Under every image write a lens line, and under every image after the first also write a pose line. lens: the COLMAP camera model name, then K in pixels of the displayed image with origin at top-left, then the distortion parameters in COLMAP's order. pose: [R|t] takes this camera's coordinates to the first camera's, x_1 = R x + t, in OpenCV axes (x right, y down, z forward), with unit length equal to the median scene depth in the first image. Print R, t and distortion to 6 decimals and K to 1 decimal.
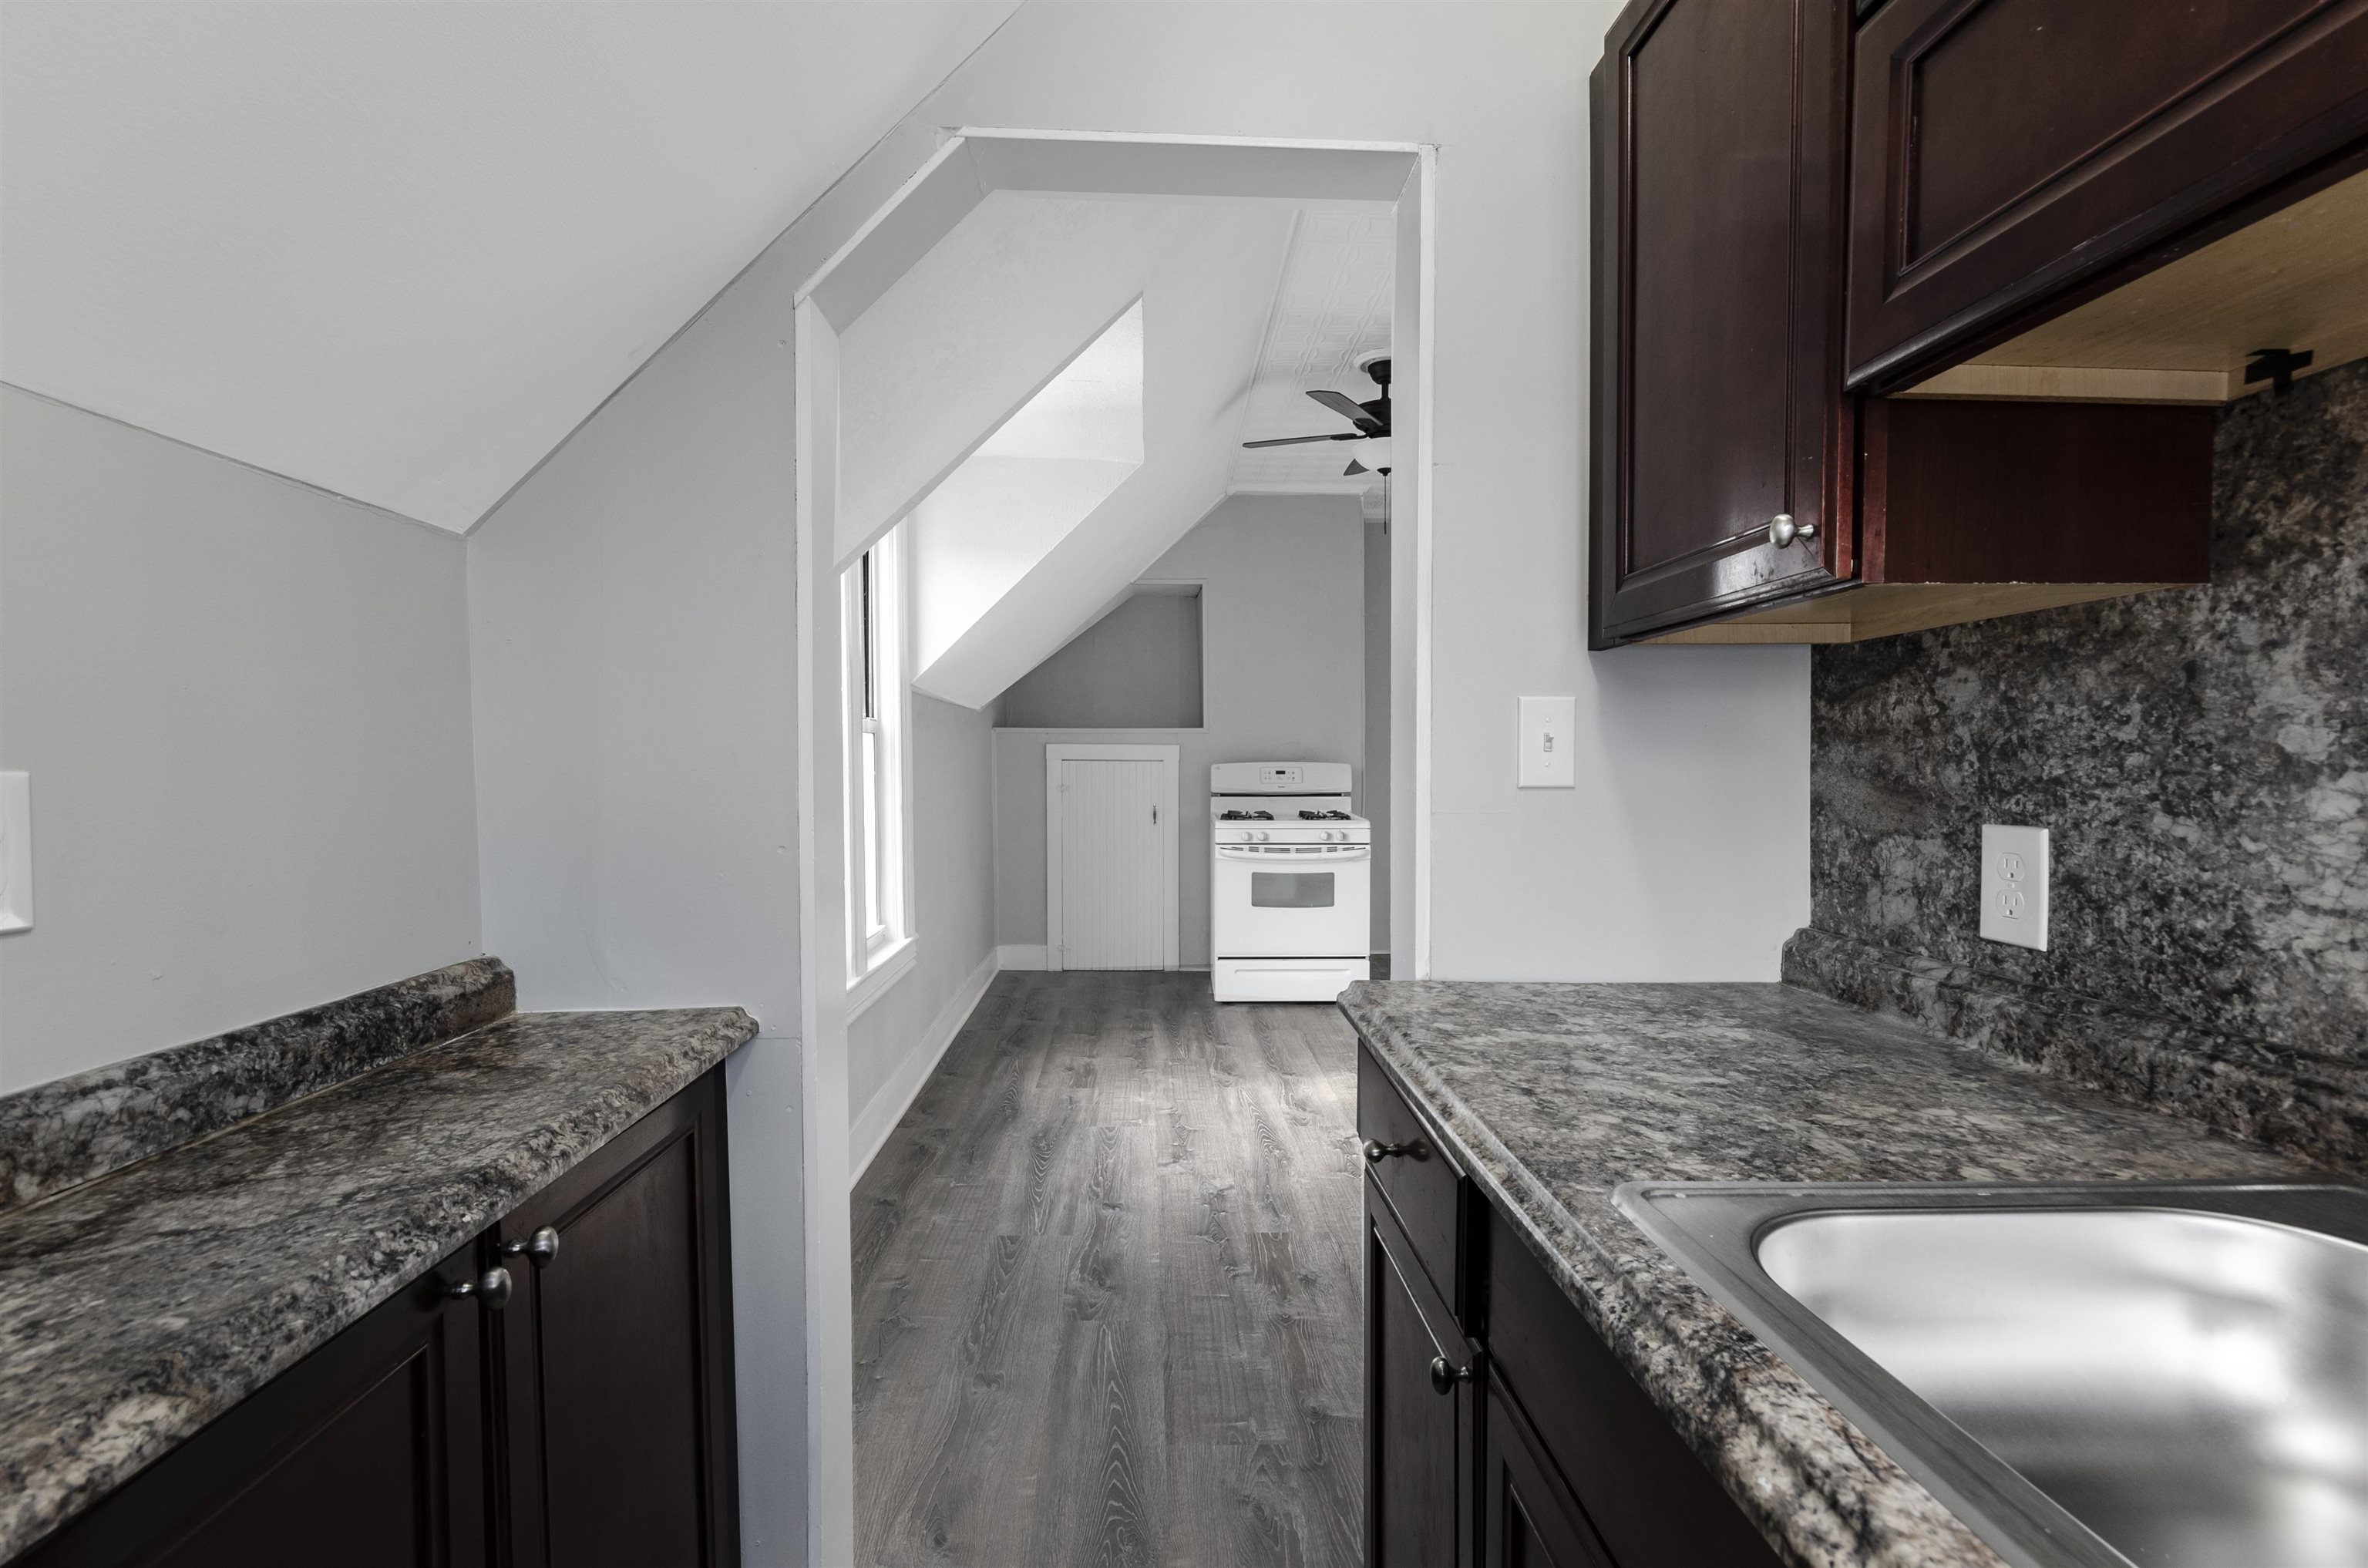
lens RADIAL K [[1049.7, 0, 1195.8], [0, 1049.7, 784.1], [0, 0, 1]] dist [0.001166, 0.000314]
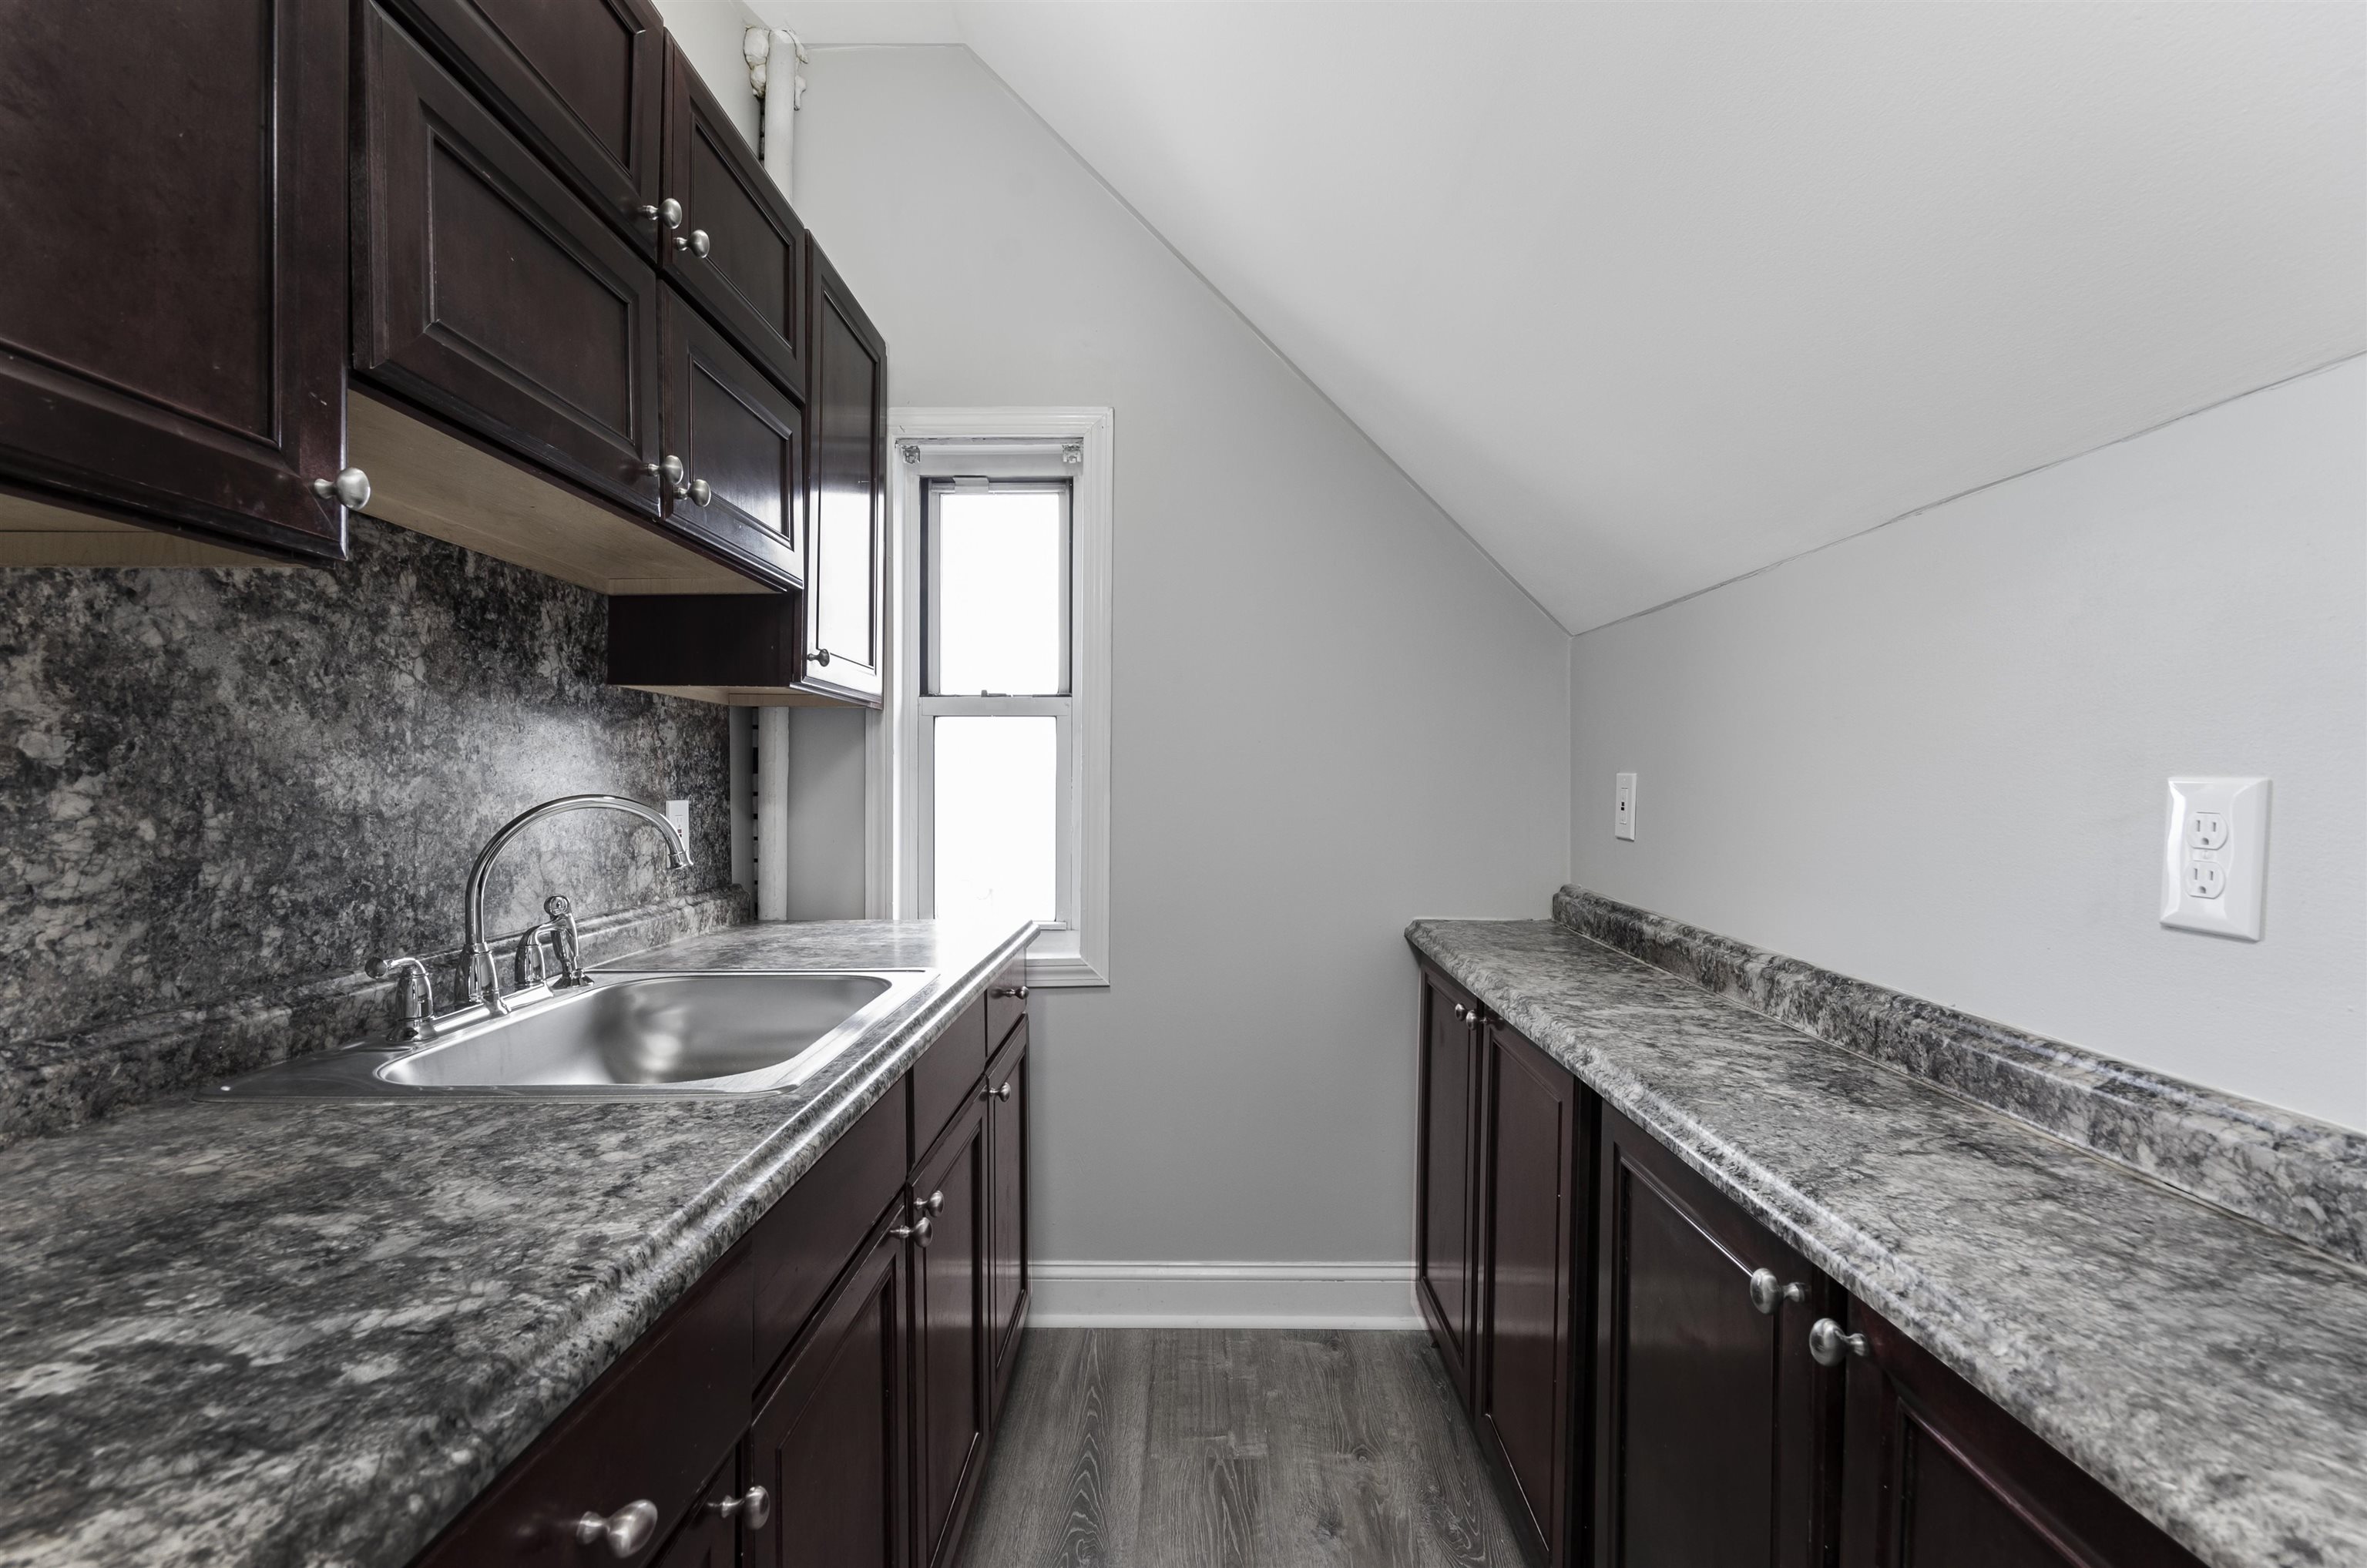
lens RADIAL K [[1049.2, 0, 1183.6], [0, 1049.2, 798.5], [0, 0, 1]] dist [0.001166, 0.000314]
pose [[-0.998194, -0.002209, 0.060029, -0.169345], [-0.000289, 0.999488, 0.031989, -0.023500], [-0.060069, 0.031913, -0.997684, 2.008952]]
